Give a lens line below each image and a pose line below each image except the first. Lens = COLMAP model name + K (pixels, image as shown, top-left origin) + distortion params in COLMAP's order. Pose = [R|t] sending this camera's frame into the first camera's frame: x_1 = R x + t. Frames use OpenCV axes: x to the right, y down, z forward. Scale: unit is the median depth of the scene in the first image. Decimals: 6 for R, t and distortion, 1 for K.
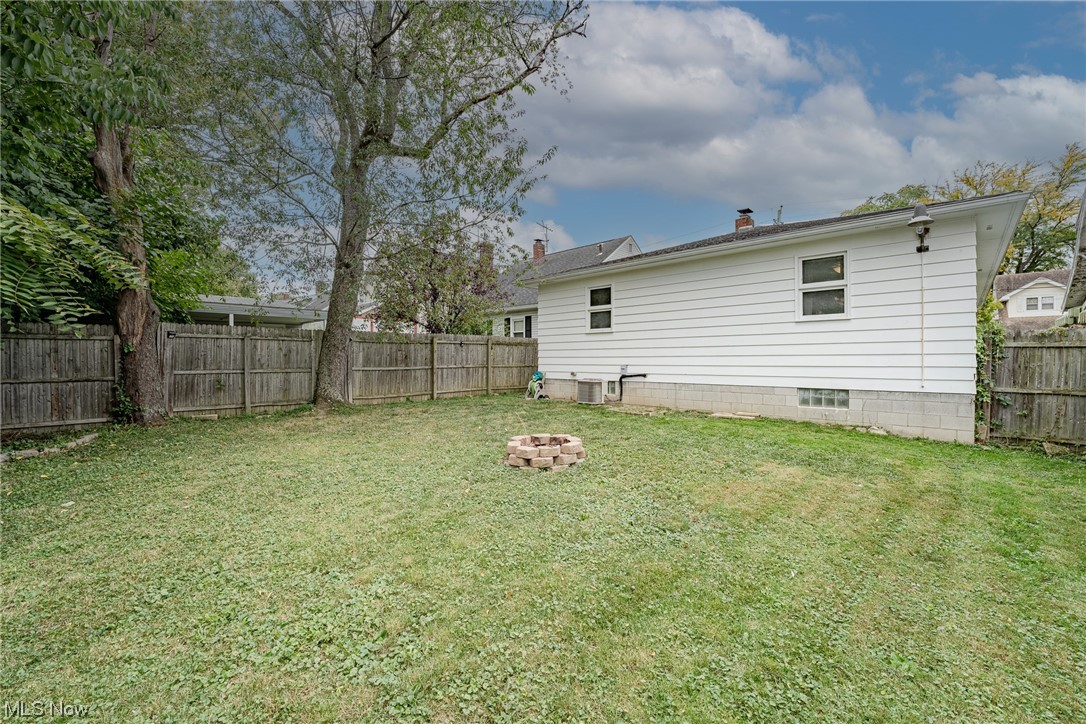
lens RADIAL K [[451.4, 0, 538.5], [0, 451.4, 359.6], [0, 0, 1]] dist [0.000525, 0.000024]
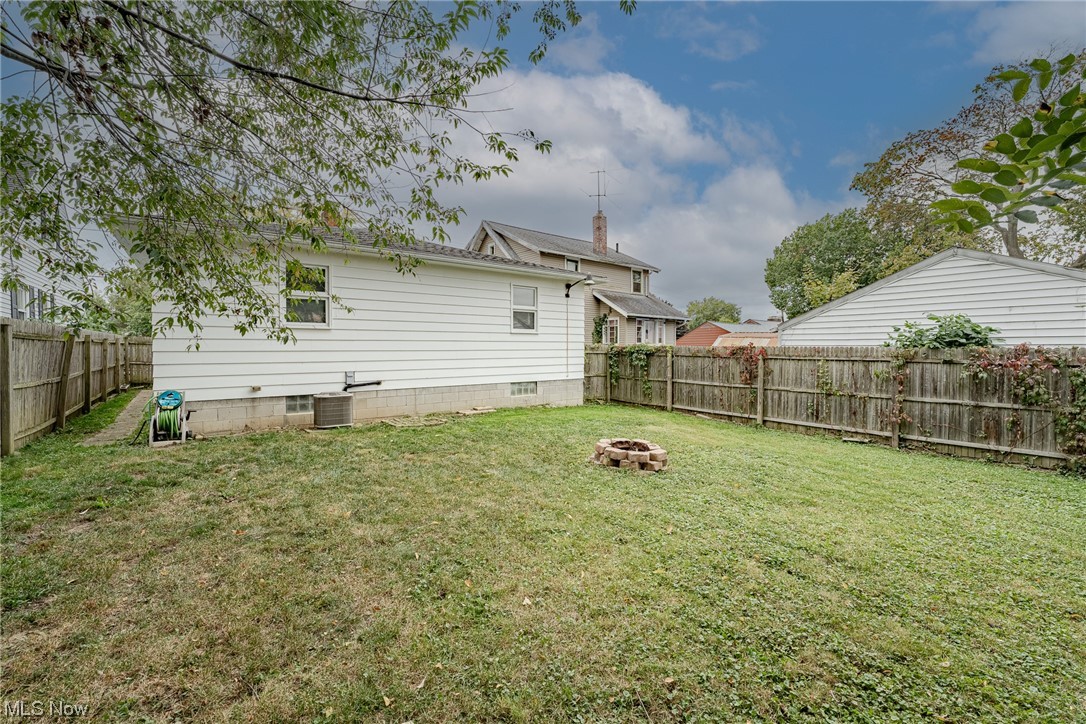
lens RADIAL K [[451.4, 0, 538.5], [0, 451.4, 359.6], [0, 0, 1]] dist [0.000525, 0.000024]
pose [[0.141086, 0.000081, 0.989997, -0.753158], [0.022355, 0.999745, -0.003267, 0.001075], [-0.989745, 0.022593, 0.141048, 0.759284]]
